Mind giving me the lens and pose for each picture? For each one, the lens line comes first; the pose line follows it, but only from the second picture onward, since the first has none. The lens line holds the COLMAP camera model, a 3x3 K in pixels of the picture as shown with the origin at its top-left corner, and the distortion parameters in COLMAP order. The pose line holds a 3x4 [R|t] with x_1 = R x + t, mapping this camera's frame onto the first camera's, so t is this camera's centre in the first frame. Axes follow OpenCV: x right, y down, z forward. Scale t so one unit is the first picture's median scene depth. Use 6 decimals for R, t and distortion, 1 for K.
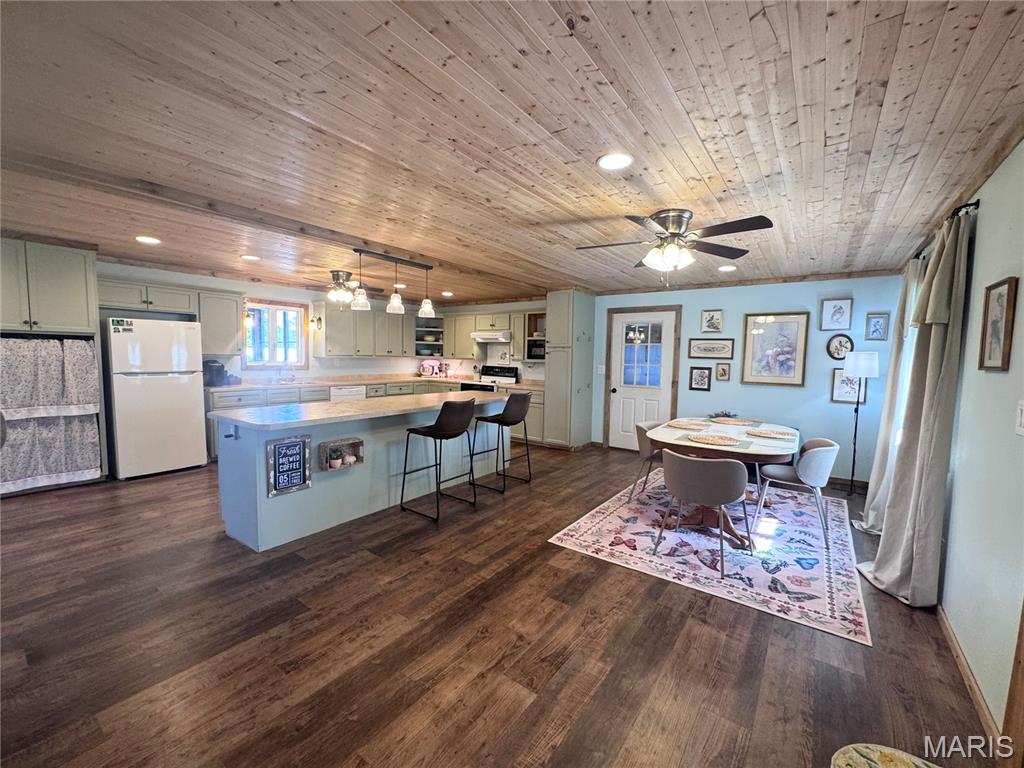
lens RADIAL K [[421.5, 0, 512.7], [0, 421.5, 387.2], [0, 0, 1]] dist [-0.001368, -0.000029]
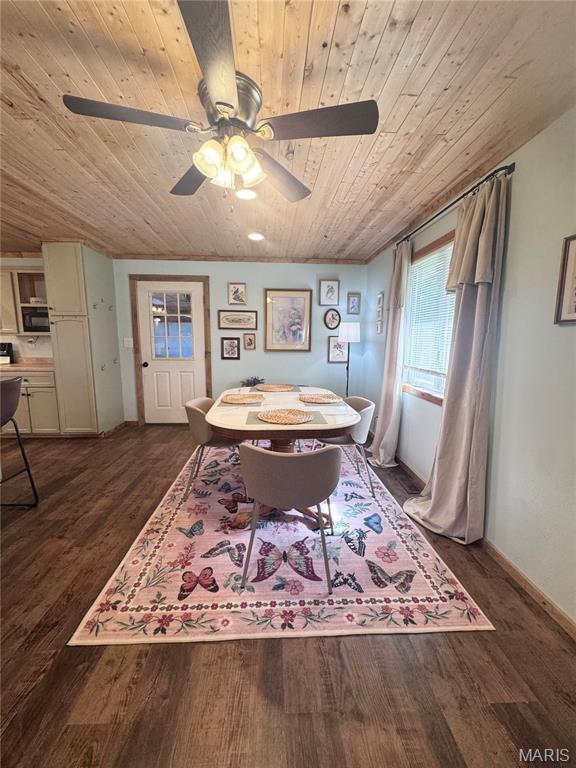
lens RADIAL K [[316.1, 0, 285.9], [0, 316.1, 384.3], [0, 0, 1]] dist [-0.001368, -0.000029]
pose [[0.777278, -0.105145, 0.620309, 0.066699], [0.054069, 0.993452, 0.100644, -0.004227], [-0.626830, -0.044689, 0.777874, 0.401796]]
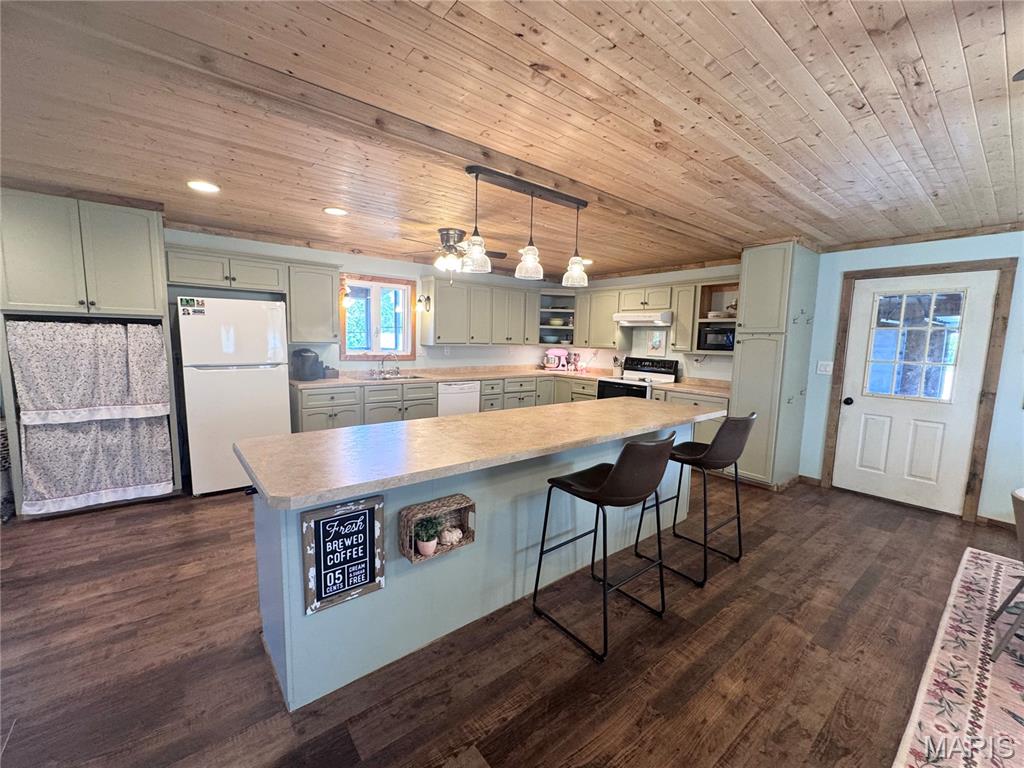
lens RADIAL K [[421.5, 0, 511.5], [0, 421.5, 386.9], [0, 0, 1]] dist [-0.001368, -0.000029]
pose [[0.966247, 0.032761, -0.255526, -0.144549], [-0.024055, 0.999021, 0.037121, -0.040666], [0.256492, -0.029722, 0.966089, 0.405355]]
